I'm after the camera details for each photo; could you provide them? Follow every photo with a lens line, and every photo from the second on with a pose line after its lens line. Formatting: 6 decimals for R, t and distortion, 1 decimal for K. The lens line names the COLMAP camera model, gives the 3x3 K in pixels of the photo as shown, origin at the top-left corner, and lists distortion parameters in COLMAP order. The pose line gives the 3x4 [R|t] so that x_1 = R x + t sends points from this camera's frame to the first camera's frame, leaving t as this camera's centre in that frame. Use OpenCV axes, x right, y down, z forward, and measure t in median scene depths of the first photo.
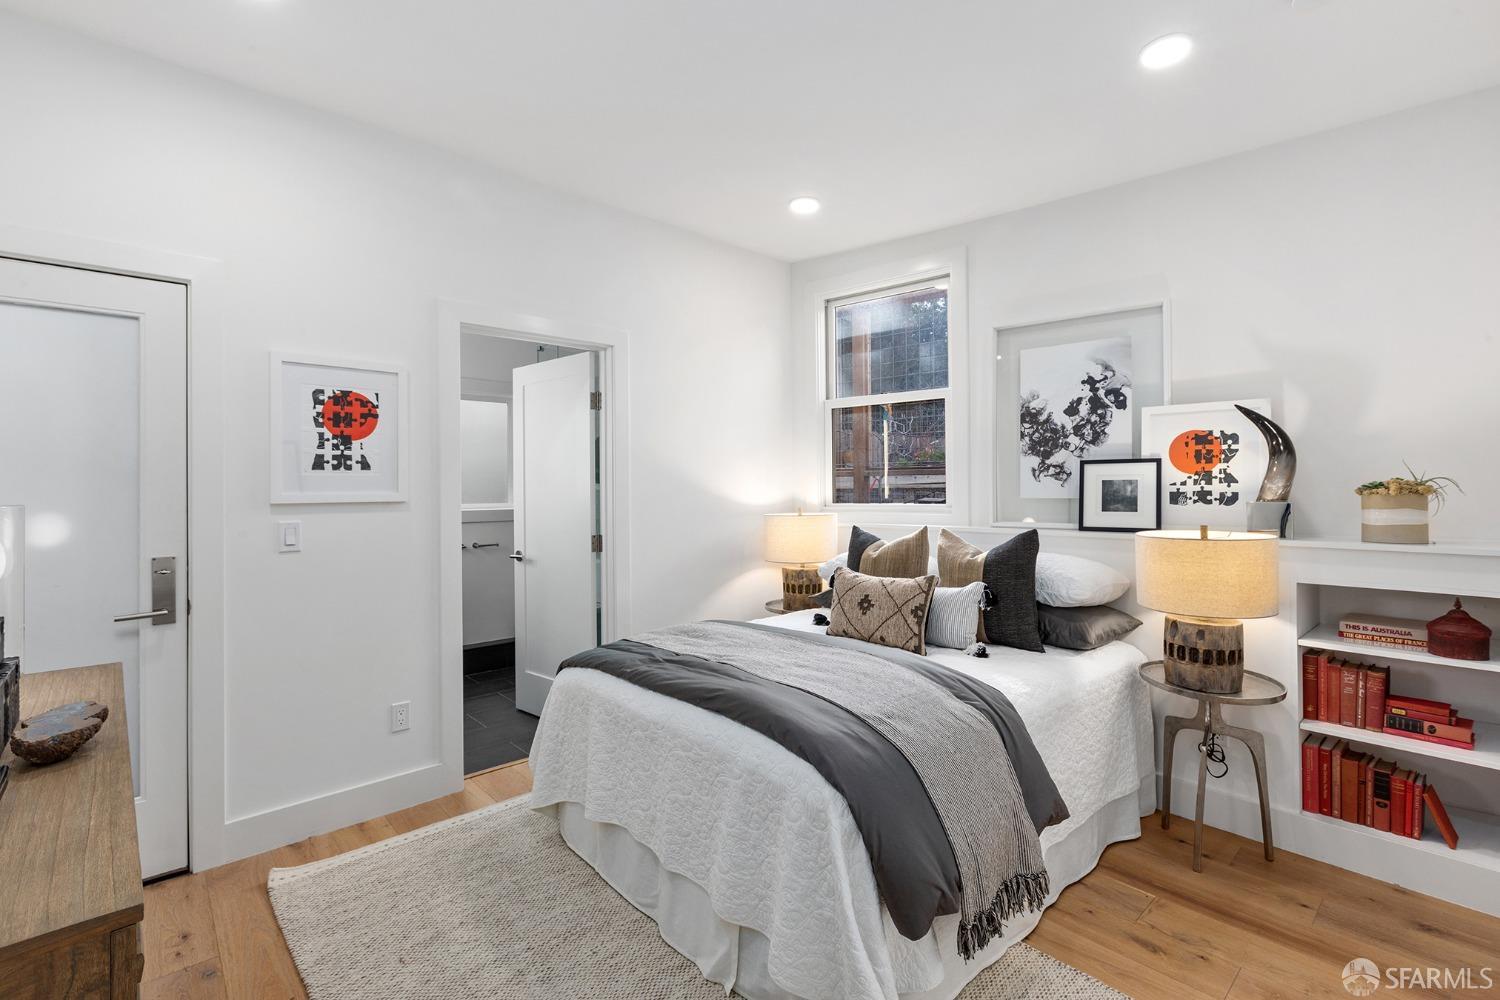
lens RADIAL K [[673.9, 0, 750.0], [0, 673.9, 500.0], [0, 0, 1]] dist [0.000210, -0.000037]
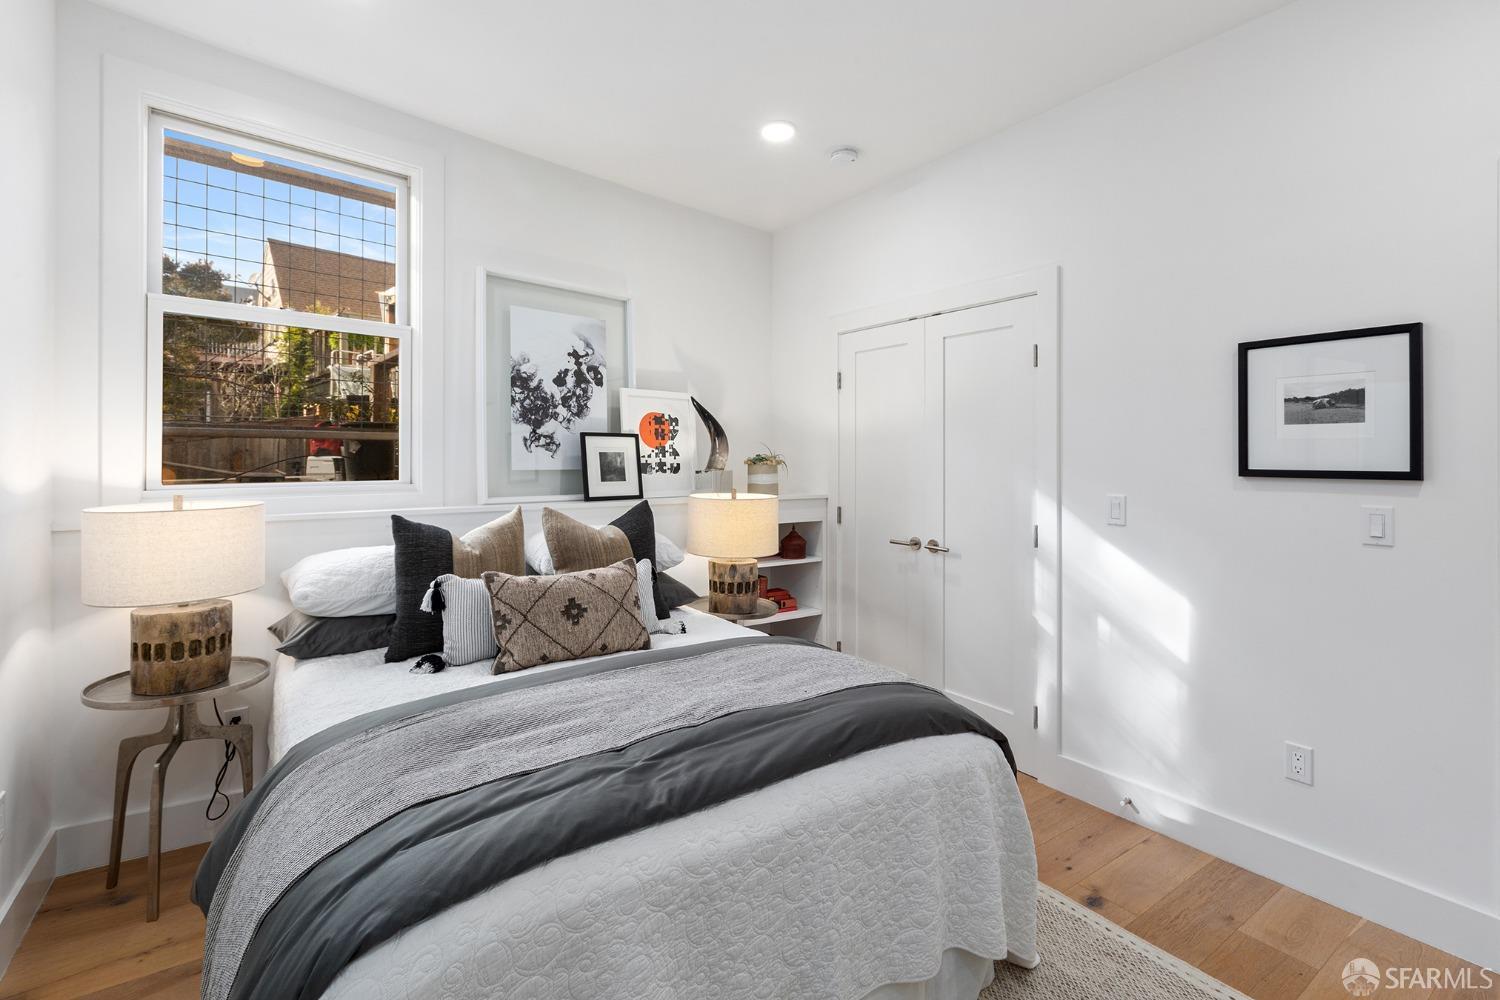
lens RADIAL K [[686.2, 0, 761.2], [0, 686.2, 464.1], [0, 0, 1]] dist [0.008829, -0.000658]
pose [[0.129099, -0.003038, 0.991627, -0.543350], [0.011713, 0.999930, 0.001538, -0.009885], [-0.991562, 0.011417, 0.129126, 0.651458]]
